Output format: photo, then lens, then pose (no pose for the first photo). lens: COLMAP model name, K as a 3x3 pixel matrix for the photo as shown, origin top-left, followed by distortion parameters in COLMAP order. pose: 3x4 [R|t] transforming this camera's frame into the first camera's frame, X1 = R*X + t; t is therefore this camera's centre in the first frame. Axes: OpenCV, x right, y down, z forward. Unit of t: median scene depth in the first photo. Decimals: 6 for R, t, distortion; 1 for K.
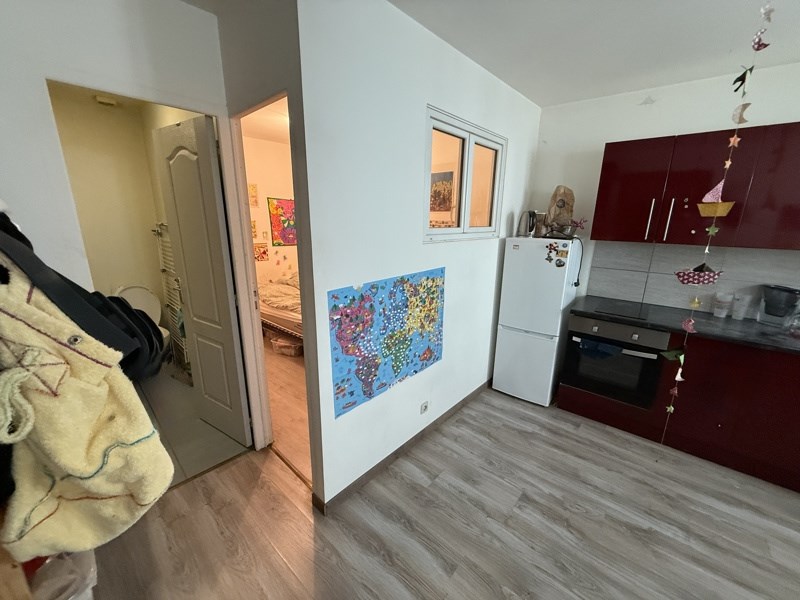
lens RADIAL K [[322.8, 0, 399.3], [0, 322.8, 301.8], [0, 0, 1]] dist [-0.000225, 0.000037]
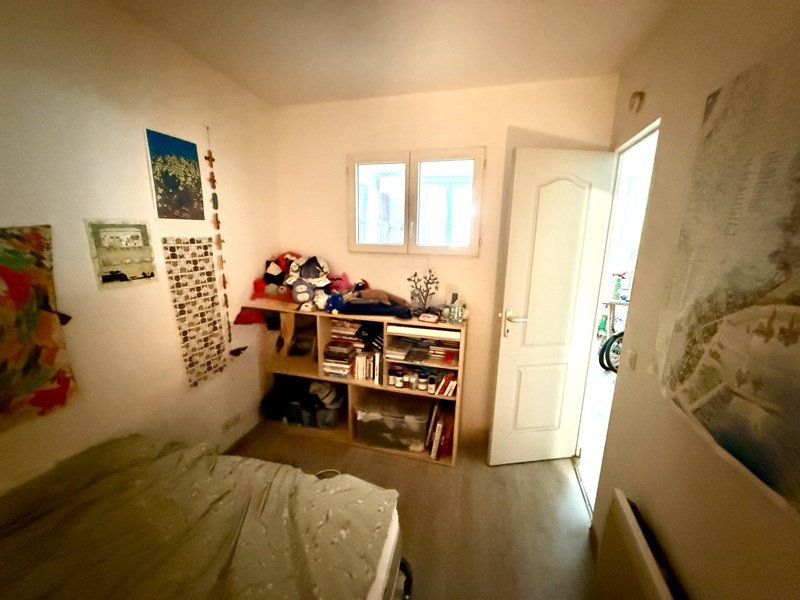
lens RADIAL K [[322.8, 0, 399.5], [0, 322.8, 301.0], [0, 0, 1]] dist [-0.000225, 0.000037]
pose [[-0.440552, -0.205310, 0.873935, -0.377758], [0.207723, 0.923765, 0.321730, -0.206197], [-0.873364, 0.323275, -0.364319, 0.756155]]
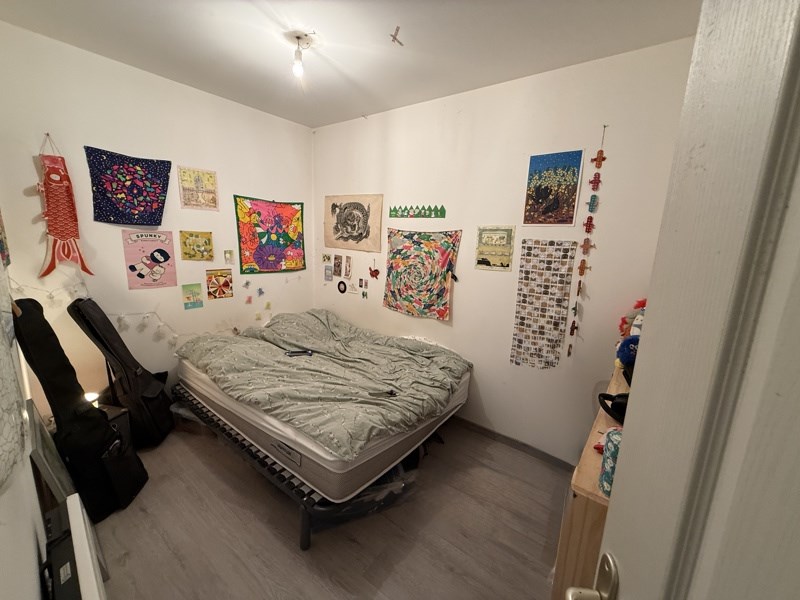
lens RADIAL K [[322.8, 0, 399.6], [0, 322.8, 300.9], [0, 0, 1]] dist [-0.000225, 0.000037]
pose [[0.998287, 0.014741, 0.056625, -0.126286], [-0.011433, 0.998234, -0.058301, -0.090377], [-0.057385, 0.057554, 0.996692, 0.378828]]
